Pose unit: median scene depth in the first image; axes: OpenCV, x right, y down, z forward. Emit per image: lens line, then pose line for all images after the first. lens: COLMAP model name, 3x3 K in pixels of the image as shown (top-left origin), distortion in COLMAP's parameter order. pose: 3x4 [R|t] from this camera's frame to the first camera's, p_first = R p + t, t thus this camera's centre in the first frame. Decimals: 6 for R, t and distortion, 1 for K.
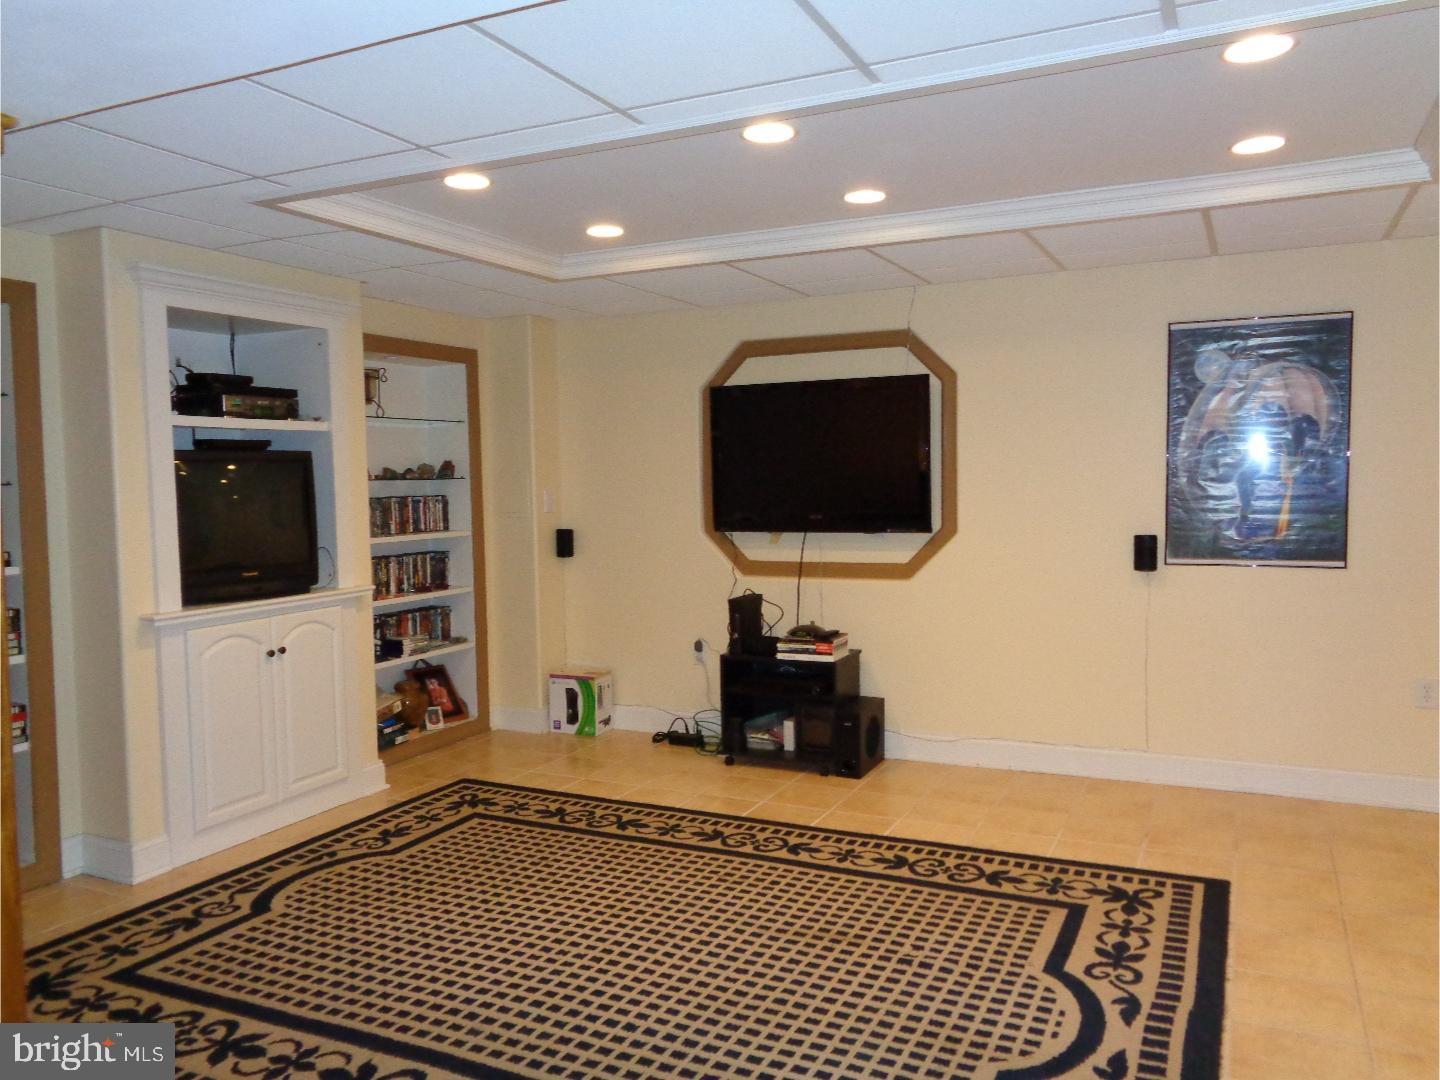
lens RADIAL K [[1084.5, 0, 733.2], [0, 1084.5, 541.6], [0, 0, 1]] dist [0.007394, -0.006830]
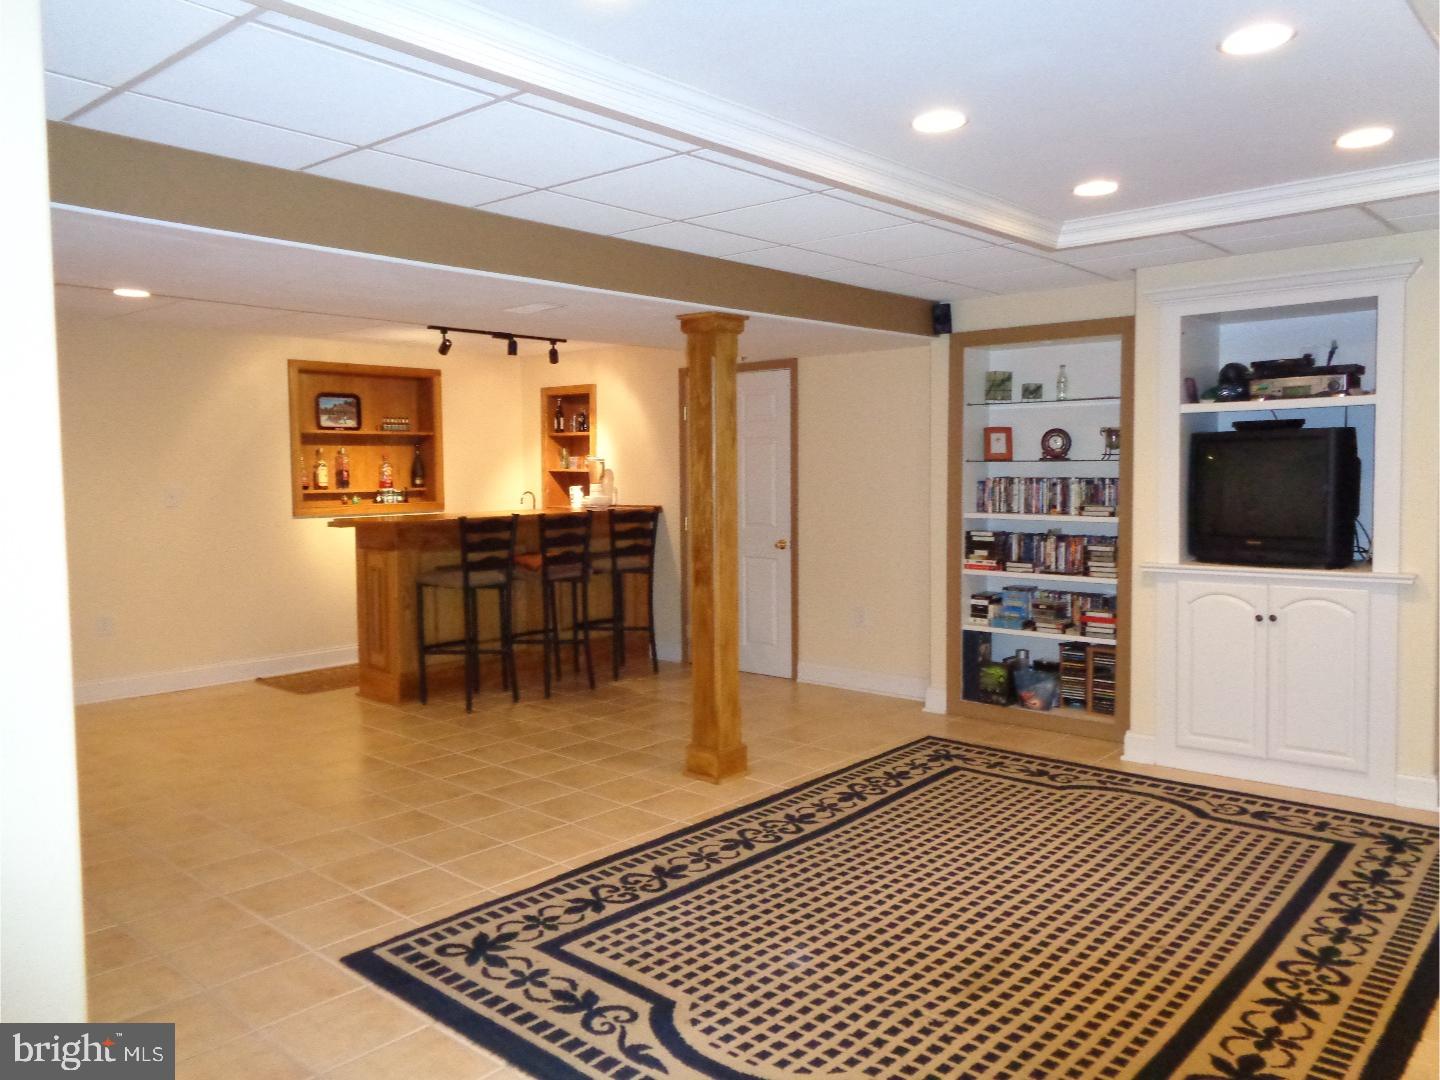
lens RADIAL K [[1084.5, 0, 729.2], [0, 1084.5, 541.5], [0, 0, 1]] dist [0.007394, -0.006830]
pose [[-0.277848, 0.091534, -0.956254, 0.823766], [-0.034384, 0.993864, 0.105124, -0.075448], [0.960010, 0.062089, -0.272996, 0.860445]]
